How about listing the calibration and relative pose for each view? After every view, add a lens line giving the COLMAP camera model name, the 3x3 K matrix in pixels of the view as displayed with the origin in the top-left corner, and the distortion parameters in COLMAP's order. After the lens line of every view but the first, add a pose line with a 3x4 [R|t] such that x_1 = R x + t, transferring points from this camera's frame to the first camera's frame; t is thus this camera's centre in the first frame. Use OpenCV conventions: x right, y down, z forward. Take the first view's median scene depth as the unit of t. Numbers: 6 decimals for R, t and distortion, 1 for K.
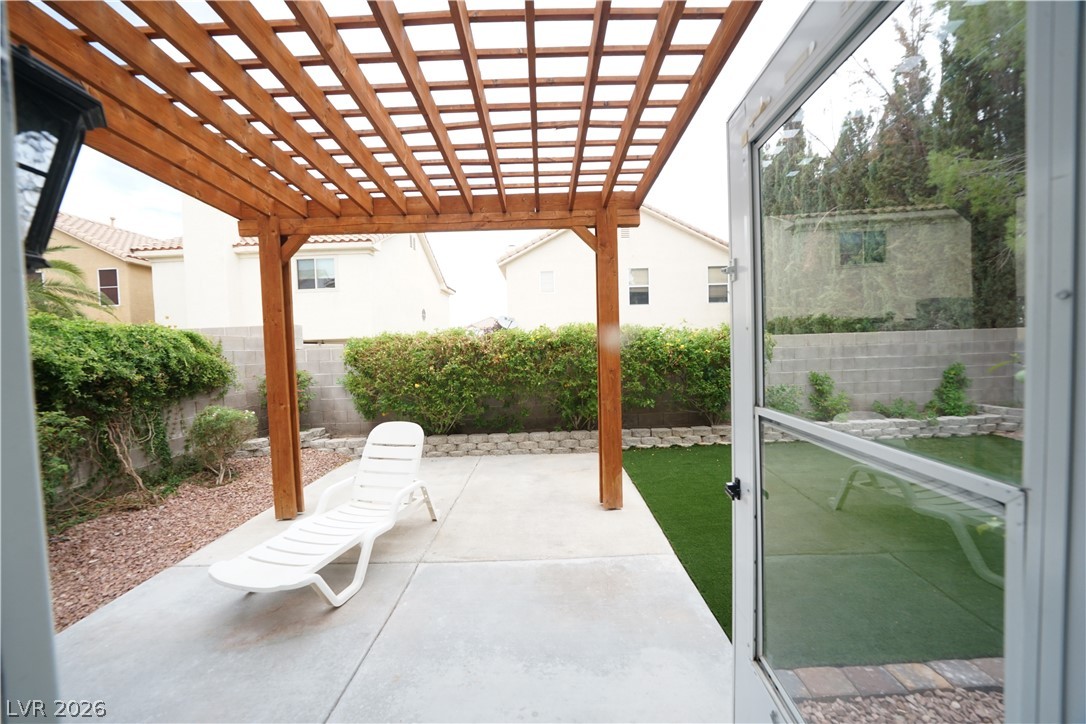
lens RADIAL K [[373.1, 0, 542.8], [0, 373.1, 361.3], [0, 0, 1]] dist [-0.028996, 0.003525]
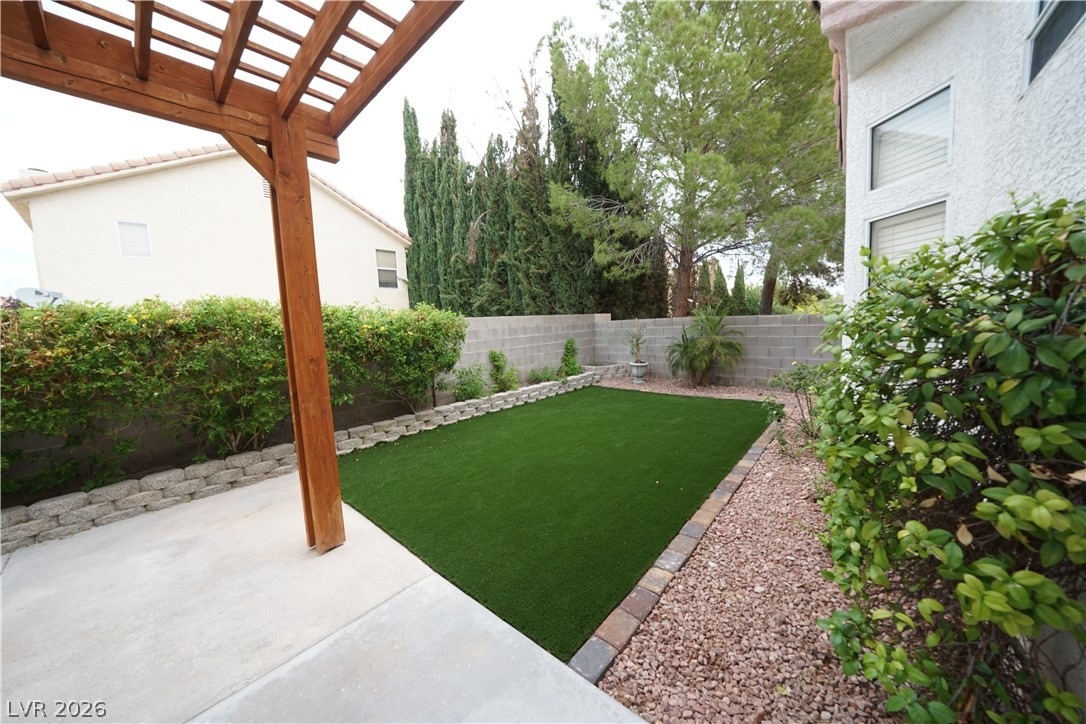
lens RADIAL K [[373.1, 0, 542.8], [0, 373.1, 361.3], [0, 0, 1]] dist [-0.028996, 0.003525]
pose [[0.652770, -0.077941, 0.753536, -0.039871], [0.054790, 0.996946, 0.055655, 0.008645], [-0.755572, 0.004956, 0.655046, 0.146980]]
